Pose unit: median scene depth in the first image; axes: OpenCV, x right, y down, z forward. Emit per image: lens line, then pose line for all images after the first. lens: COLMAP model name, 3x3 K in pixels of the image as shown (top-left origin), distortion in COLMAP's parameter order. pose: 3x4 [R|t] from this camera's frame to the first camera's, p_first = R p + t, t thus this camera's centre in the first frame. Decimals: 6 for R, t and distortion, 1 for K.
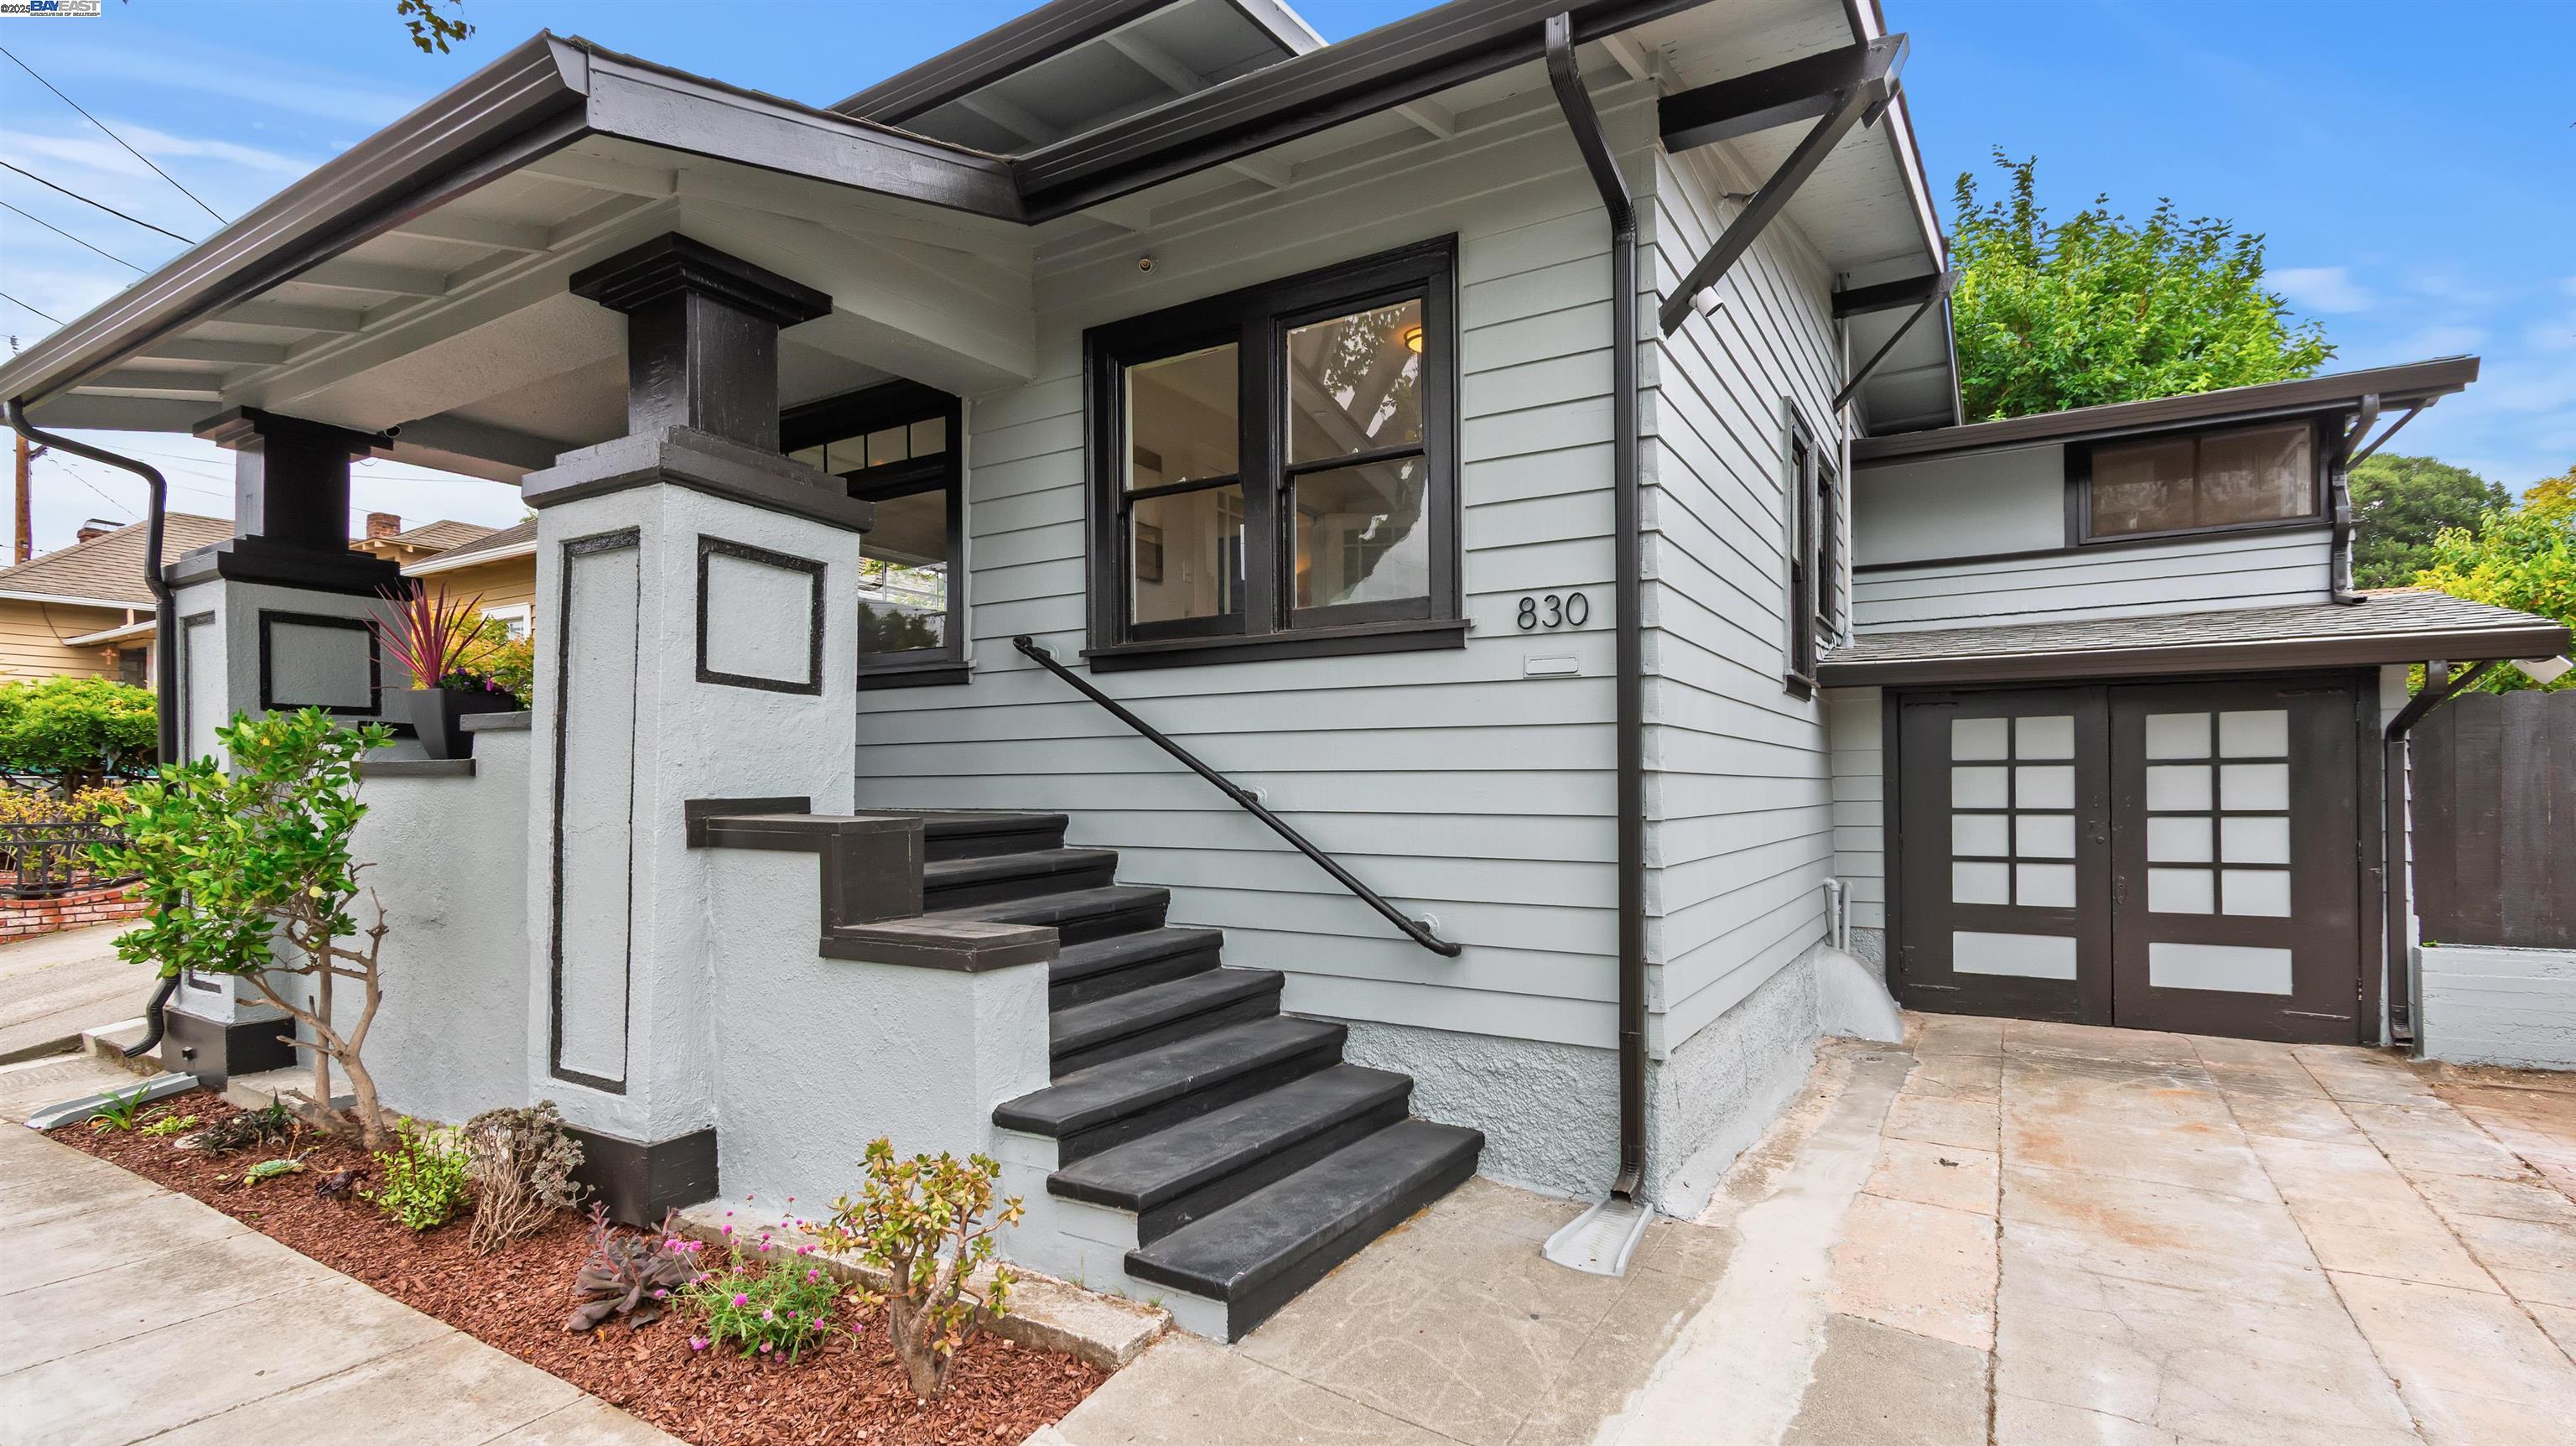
lens RADIAL K [[1183.5, 0, 1285.0], [0, 1183.5, 774.3], [0, 0, 1]] dist [0.009515, -0.000221]
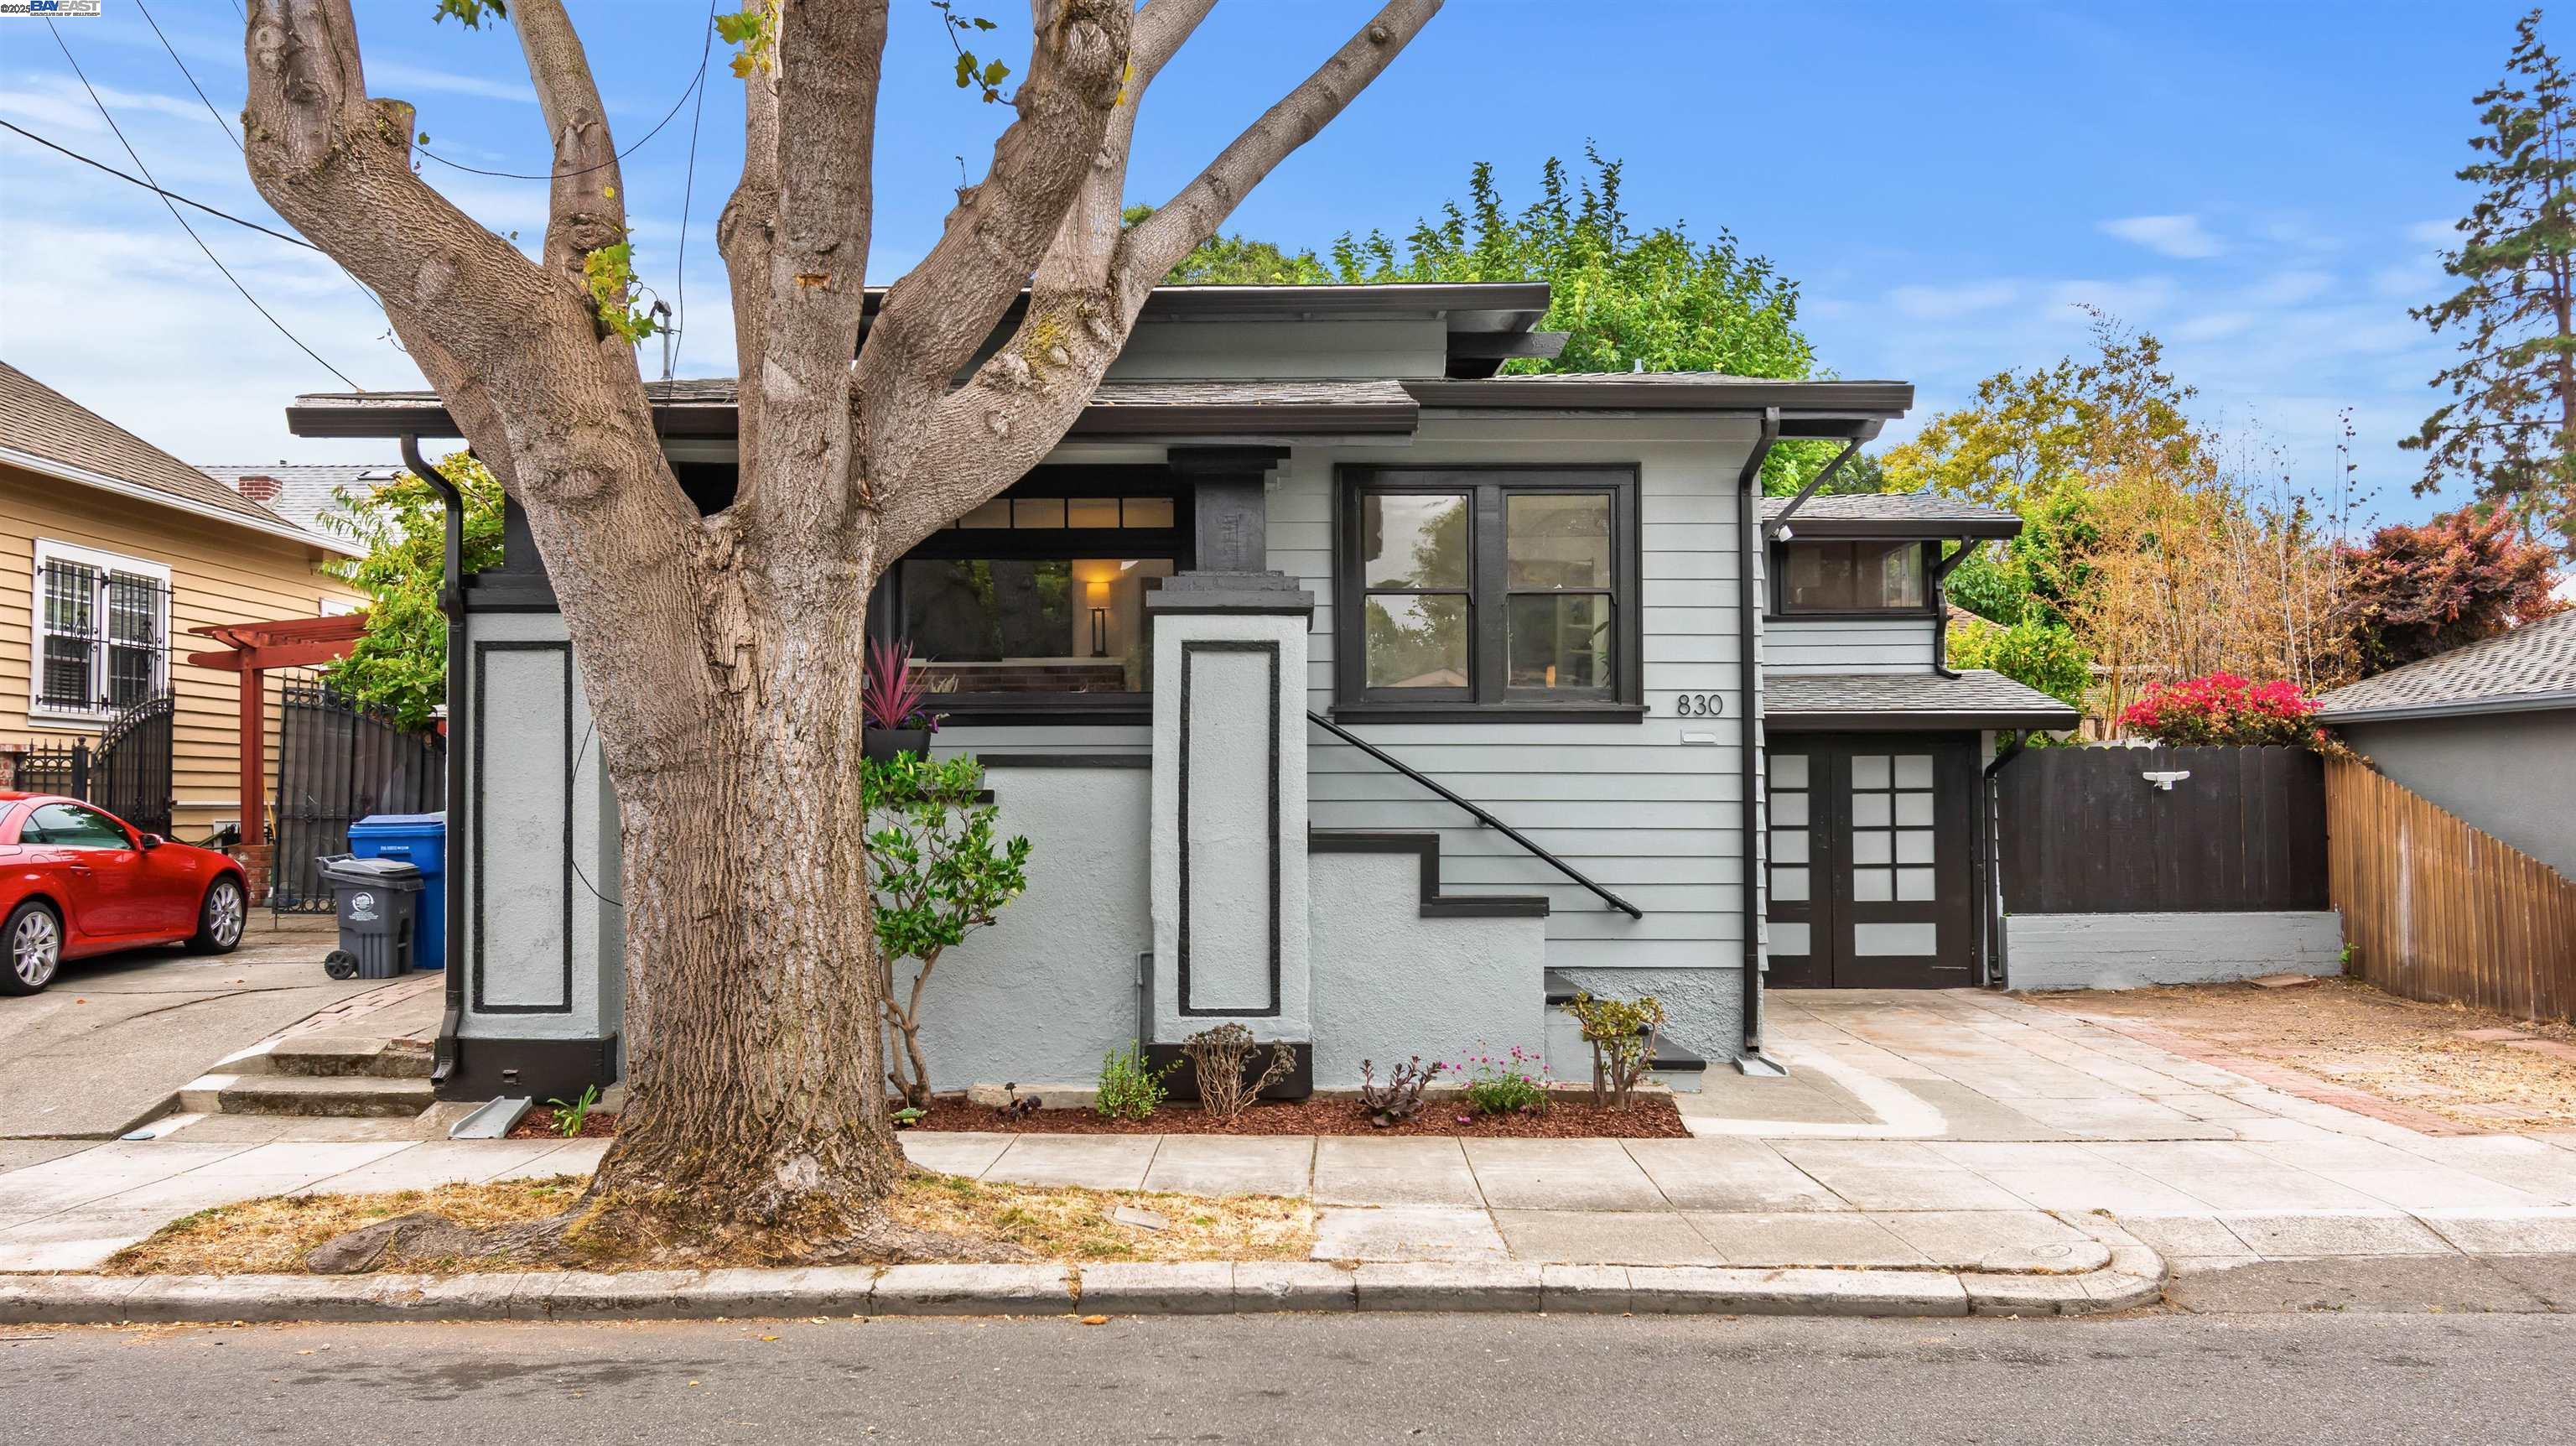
lens RADIAL K [[2188.8, 0, 1288.0], [0, 2188.8, 723.0], [0, 0, 1]] dist [0.131630, 0.001682]
pose [[0.844453, 0.020224, 0.535248, -1.276306], [-0.007834, 0.999646, -0.025412, -0.020215], [-0.535573, 0.017266, 0.844312, -0.858658]]
